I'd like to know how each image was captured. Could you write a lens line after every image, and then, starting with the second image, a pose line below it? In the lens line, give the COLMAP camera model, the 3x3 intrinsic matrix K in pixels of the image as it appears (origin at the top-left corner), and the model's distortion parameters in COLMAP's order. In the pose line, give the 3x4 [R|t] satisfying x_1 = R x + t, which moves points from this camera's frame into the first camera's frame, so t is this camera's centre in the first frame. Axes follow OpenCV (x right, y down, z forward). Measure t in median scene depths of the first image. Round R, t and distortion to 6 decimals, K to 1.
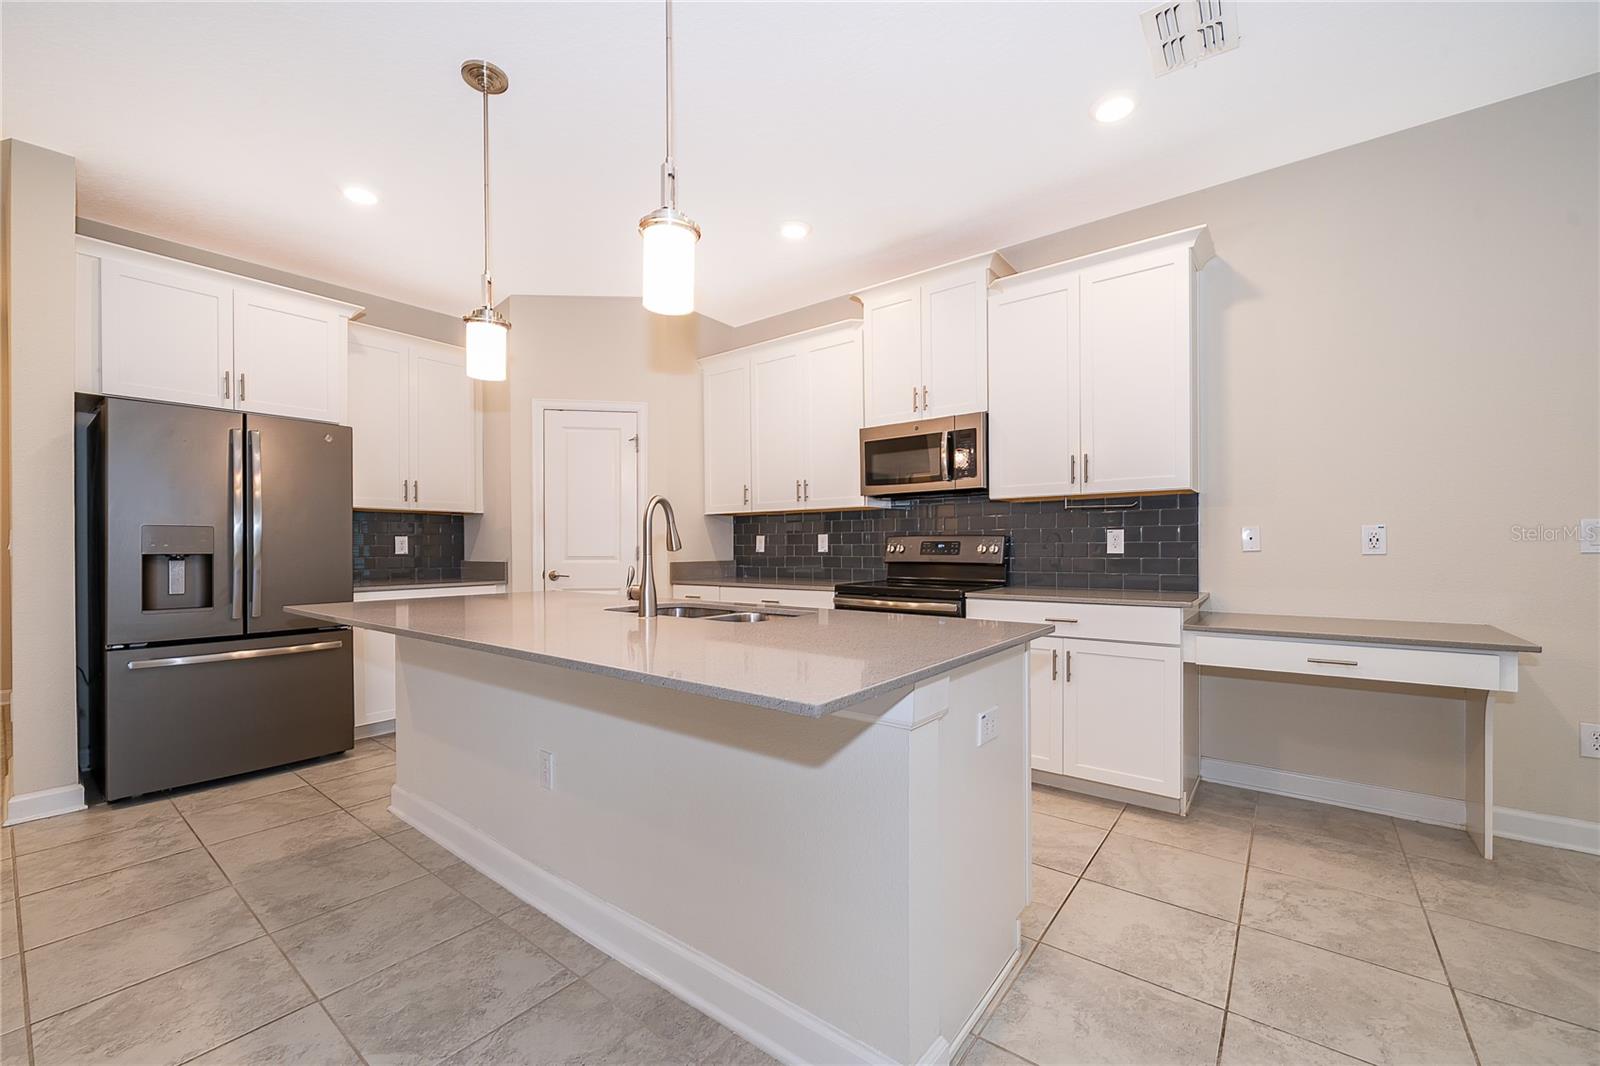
lens RADIAL K [[636.0, 0, 799.8], [0, 636.0, 550.9], [0, 0, 1]] dist [-0.002272, 0.000058]
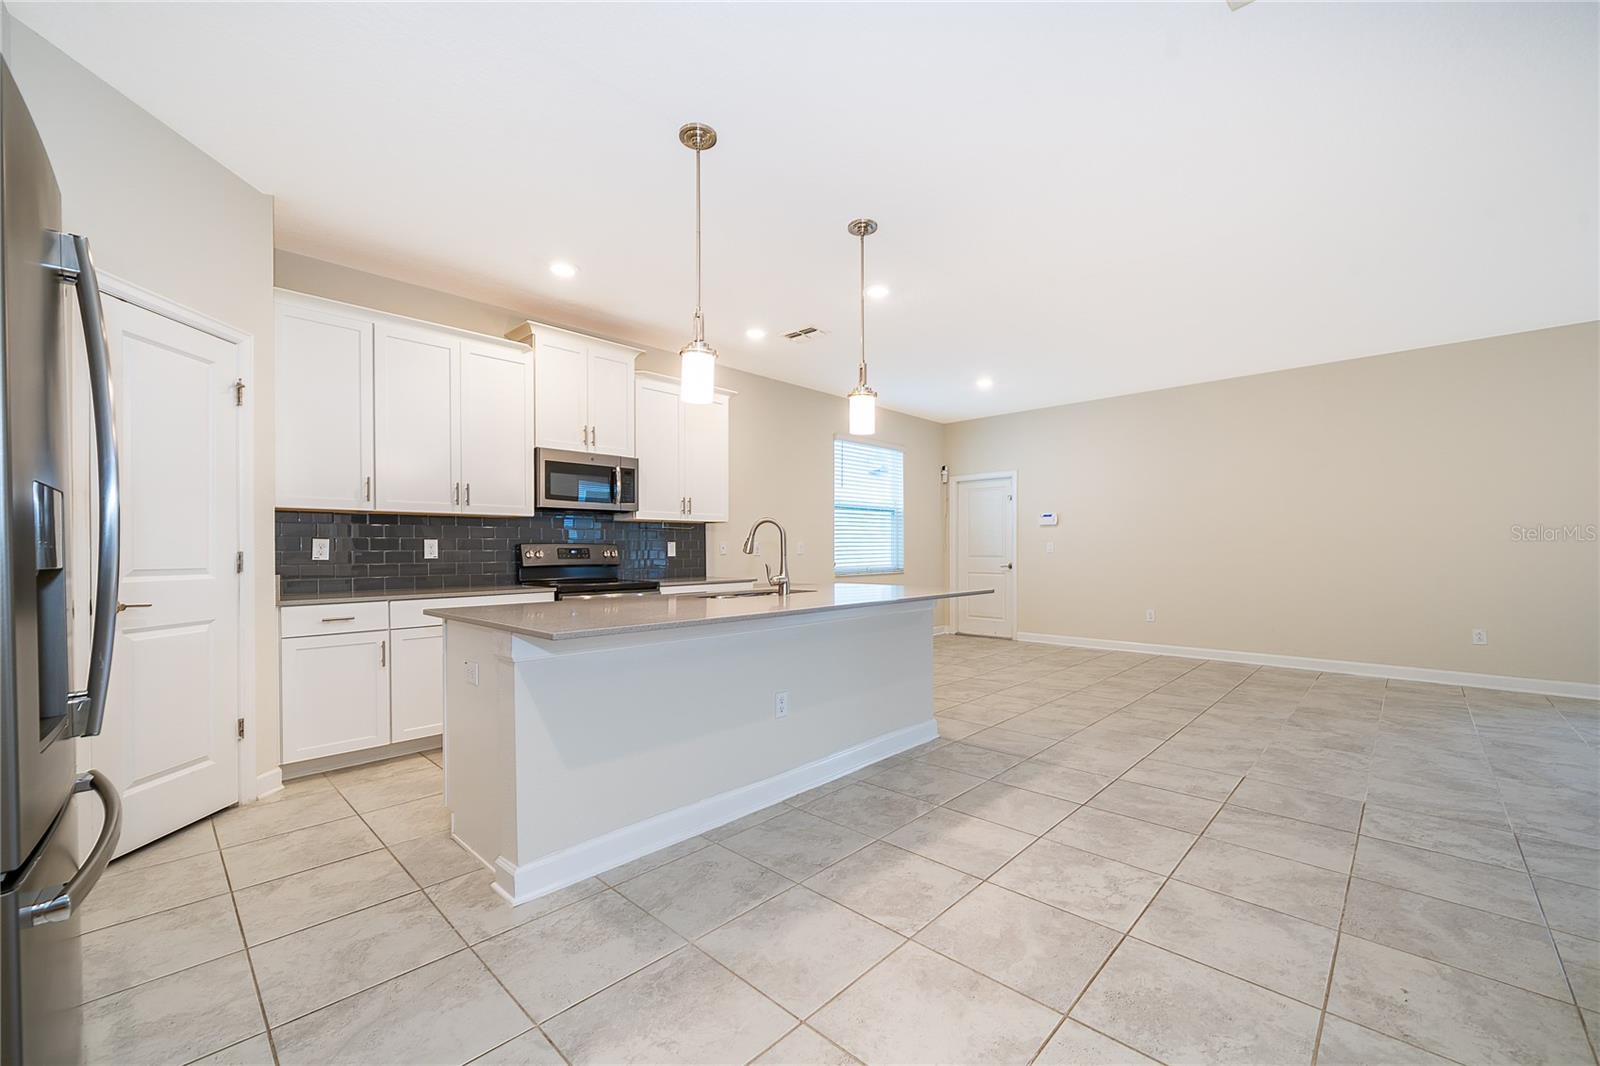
lens RADIAL K [[639.3, 0, 799.7], [0, 639.3, 556.5], [0, 0, 1]] dist [-0.001918, -0.000059]
pose [[0.105854, -0.005054, 0.994369, -1.081964], [0.011598, 0.999925, 0.003847, 0.001721], [-0.994314, 0.011125, 0.105905, 0.471748]]
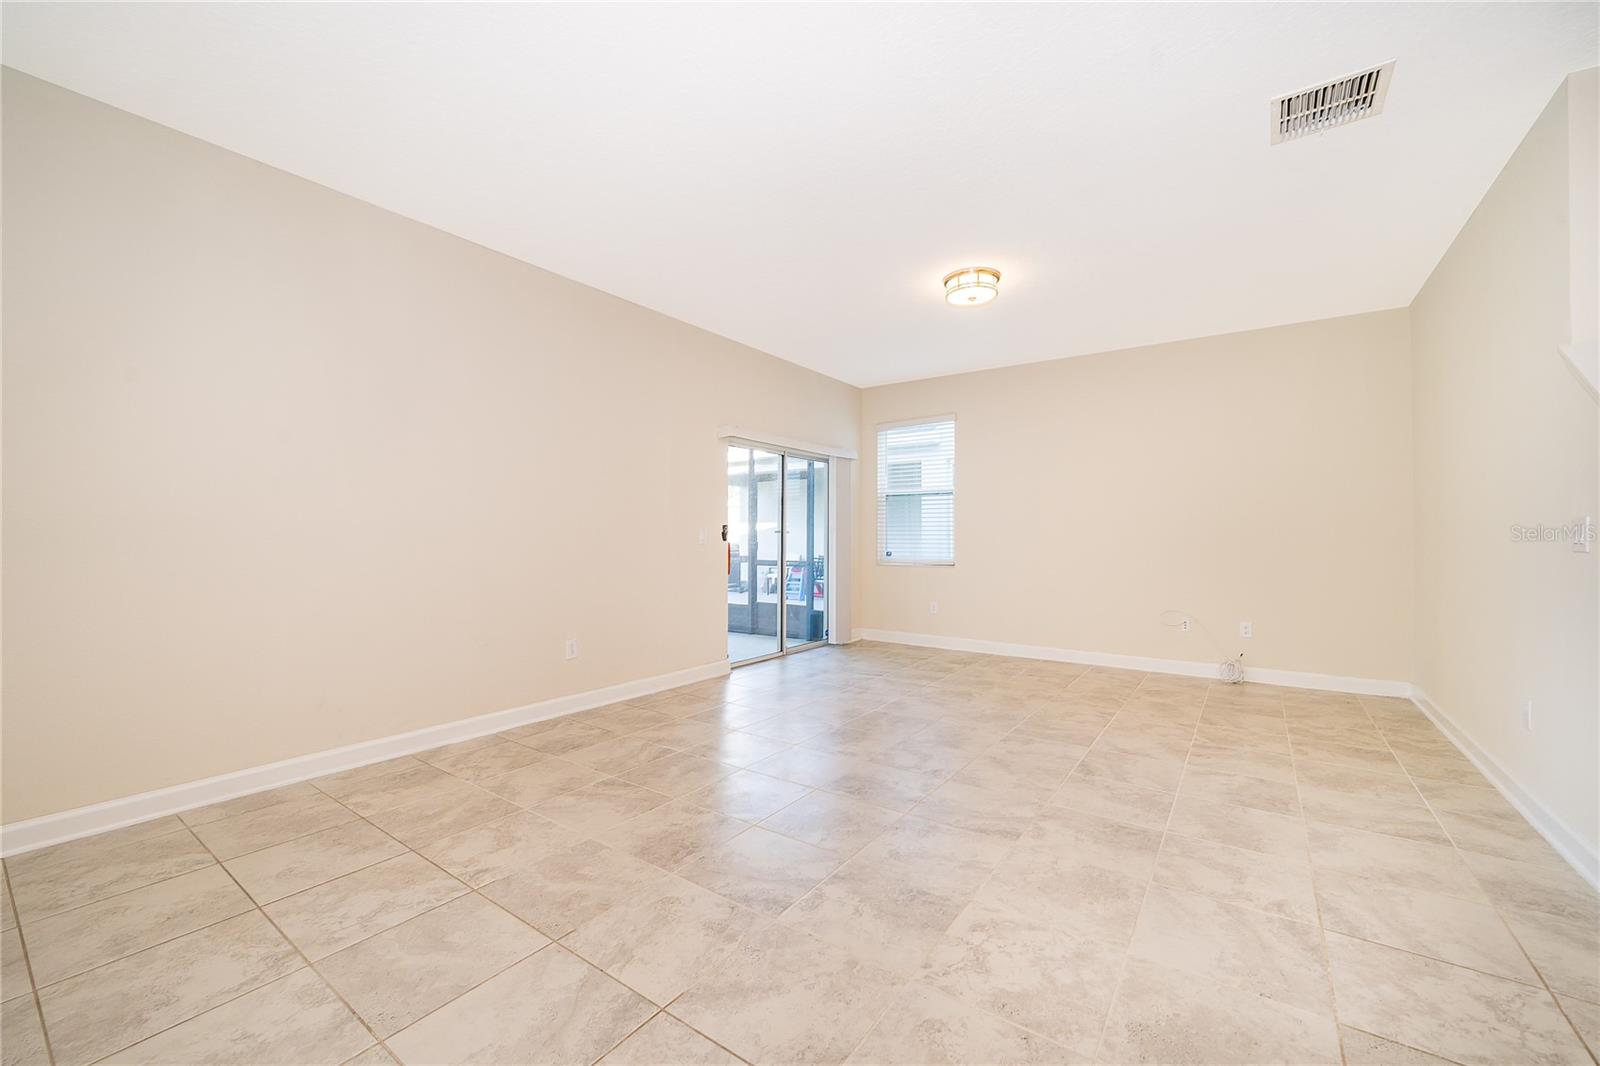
lens RADIAL K [[636.0, 0, 799.8], [0, 636.0, 550.9], [0, 0, 1]] dist [-0.002272, 0.000058]
pose [[-0.999255, 0.004634, -0.038318, 0.209277], [0.003404, 0.999478, 0.032113, -0.008412], [0.038447, 0.031959, -0.998749, 0.245798]]
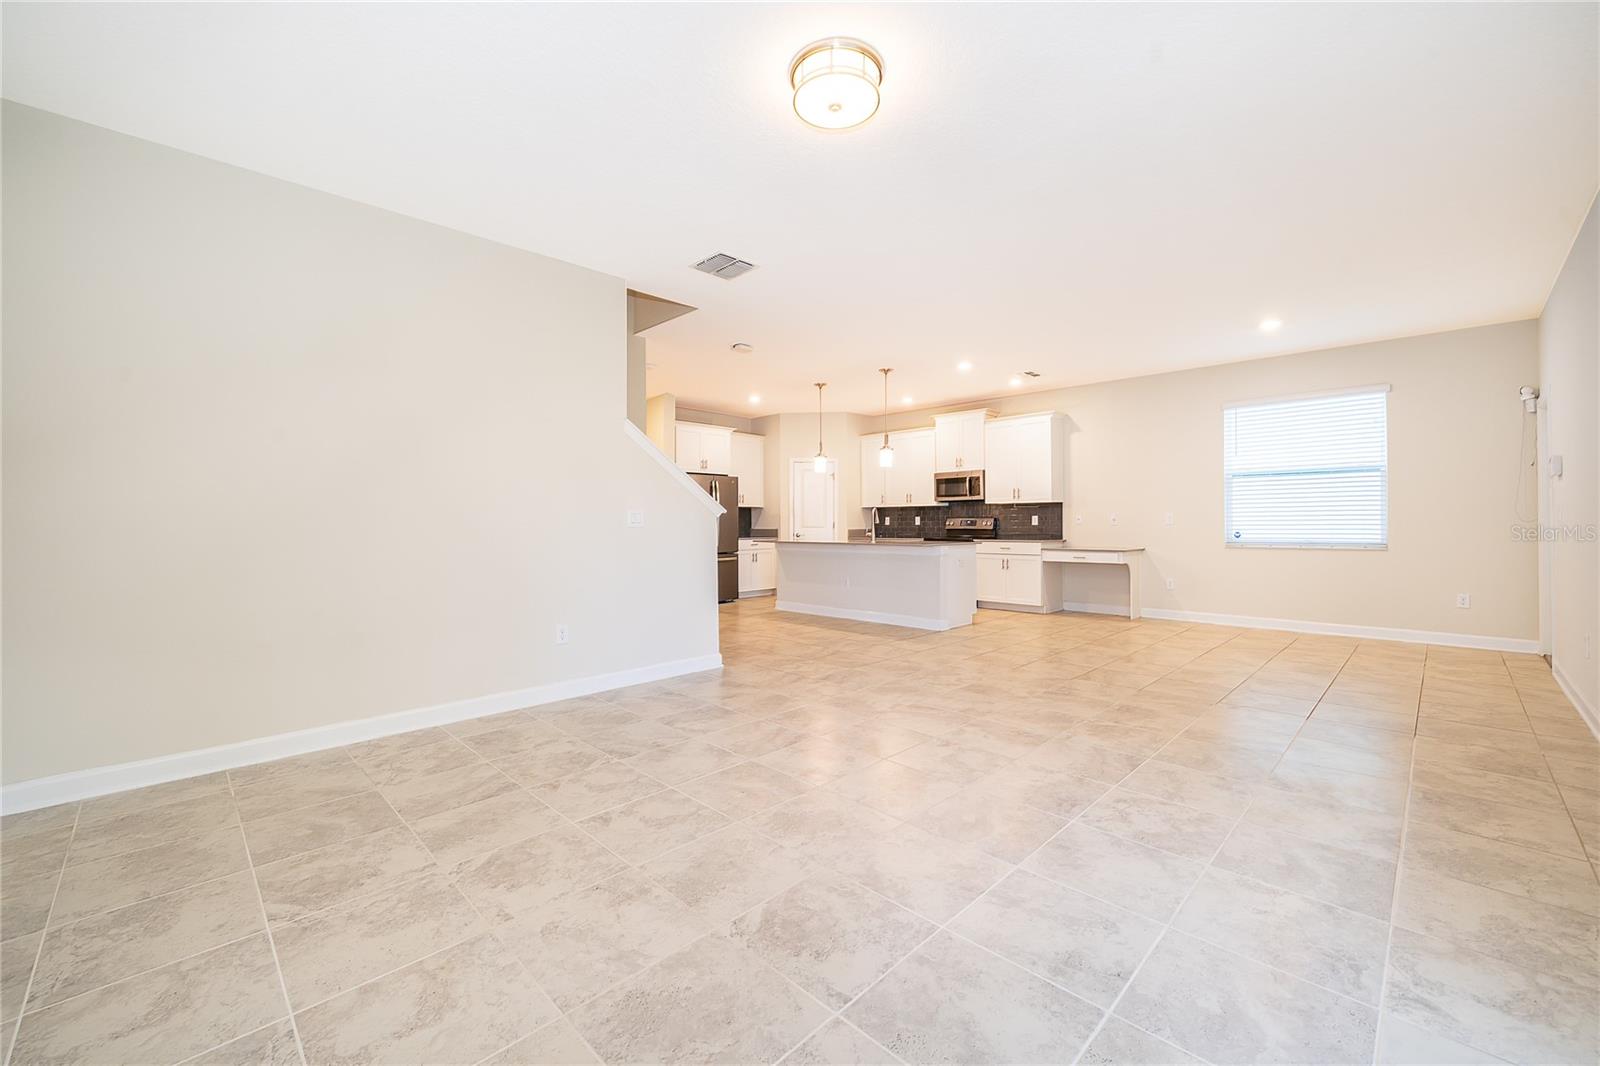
lens RADIAL K [[641.4, 0, 799.5], [0, 641.4, 522.8], [0, 0, 1]] dist [-0.001674, -0.000573]
pose [[0.991855, 0.000189, -0.127375, -0.112426], [-0.001243, 0.999966, -0.008196, 0.016831], [0.127369, 0.008287, 0.991821, -1.623814]]
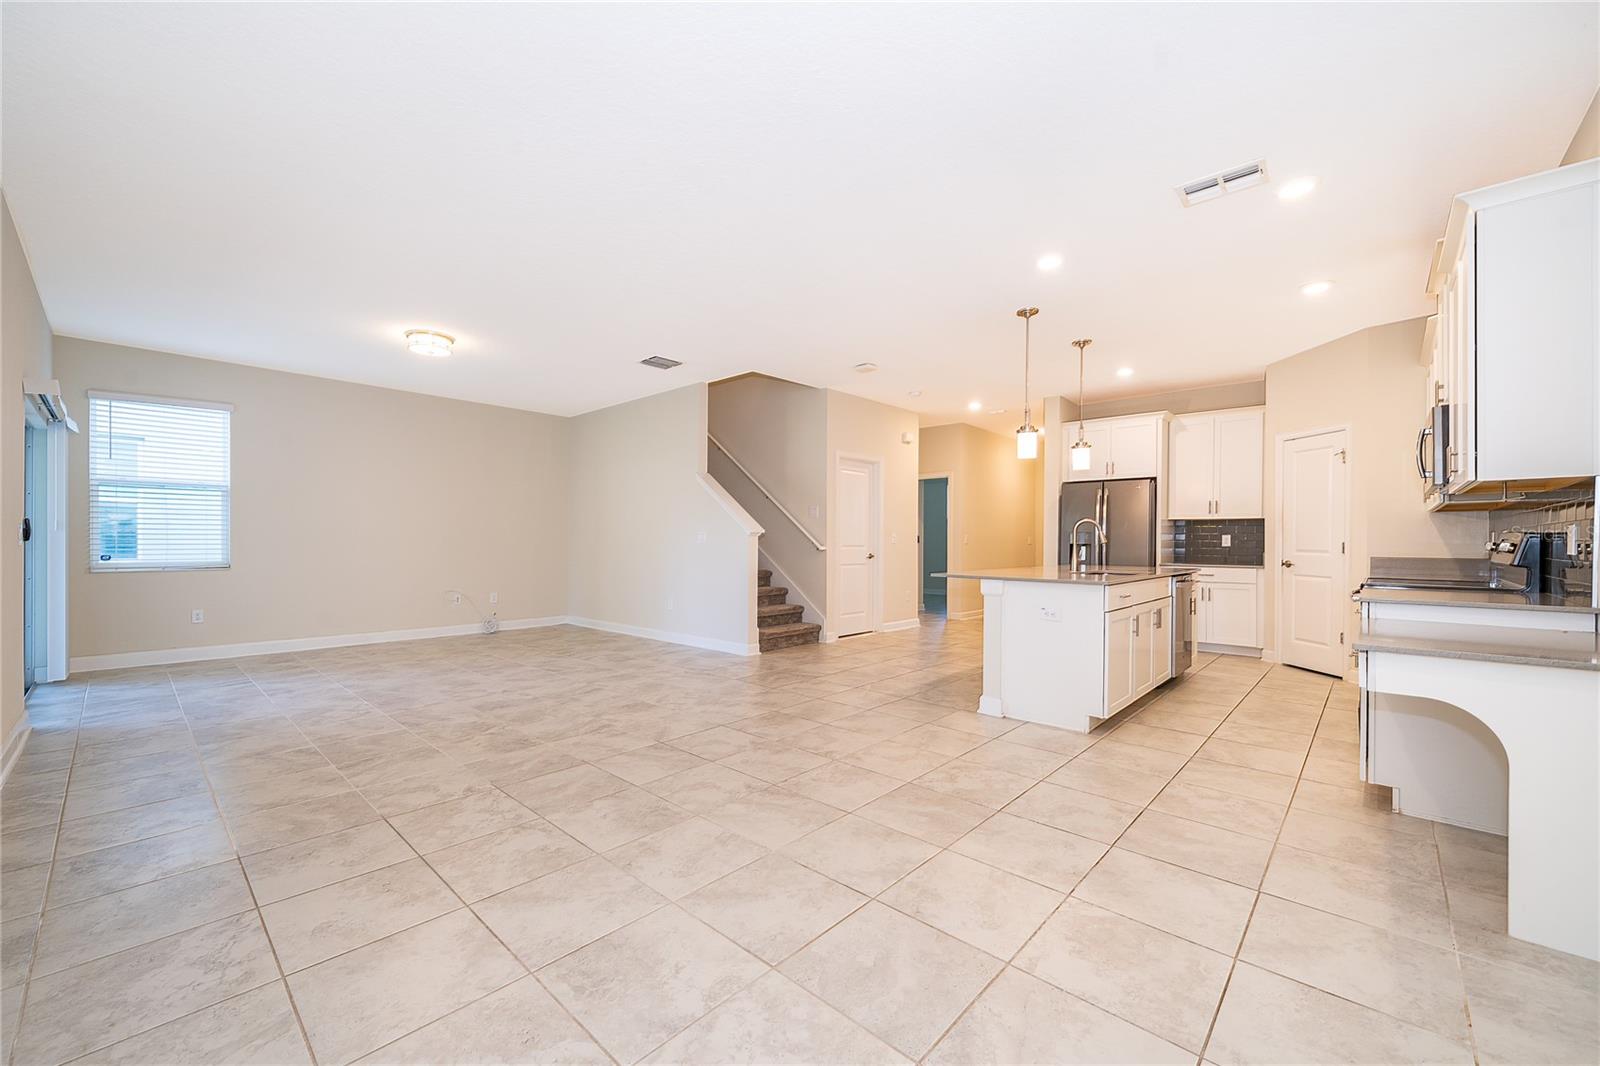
lens RADIAL K [[631.4, 0, 799.3], [0, 631.4, 539.6], [0, 0, 1]] dist [-0.001688, 0.000278]
pose [[-0.086090, 0.002179, -0.996285, 1.303366], [-0.011689, 0.999927, 0.003197, -0.005227], [0.996219, 0.011921, -0.086059, 0.108226]]
